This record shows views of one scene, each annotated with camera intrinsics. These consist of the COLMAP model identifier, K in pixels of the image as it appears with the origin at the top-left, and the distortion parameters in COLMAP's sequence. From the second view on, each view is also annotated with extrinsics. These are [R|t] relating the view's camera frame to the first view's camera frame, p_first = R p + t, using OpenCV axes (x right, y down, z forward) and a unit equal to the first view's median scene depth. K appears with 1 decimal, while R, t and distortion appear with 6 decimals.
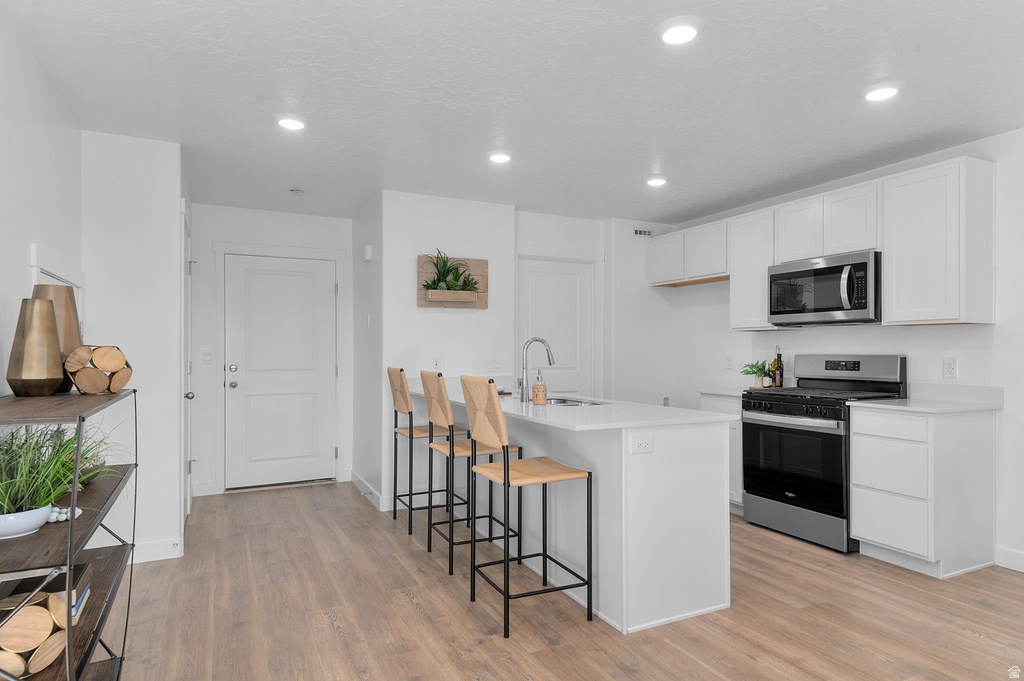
lens RADIAL K [[602.1, 0, 512.0], [0, 602.1, 340.5], [0, 0, 1]] dist [0.002371, 0.000059]
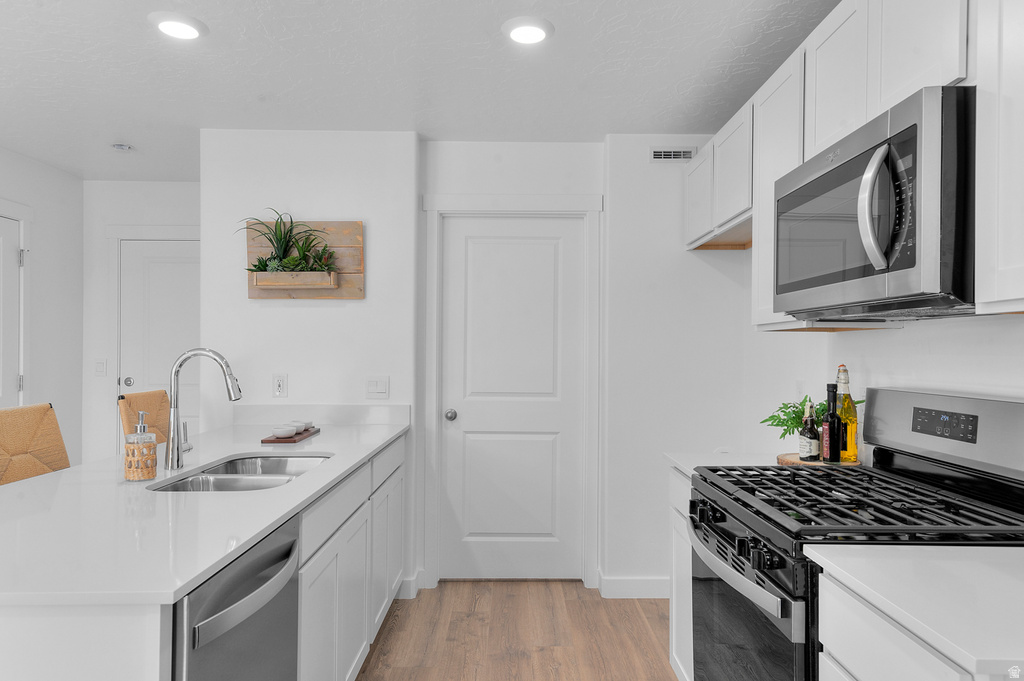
lens RADIAL K [[680.7, 0, 512.0], [0, 680.7, 340.5], [0, 0, 1]] dist [0.006394, -0.000180]
pose [[0.900595, -0.001602, -0.434657, 0.435131], [0.002577, 0.999995, 0.001653, -0.010060], [0.434652, -0.002609, 0.900595, 0.445724]]
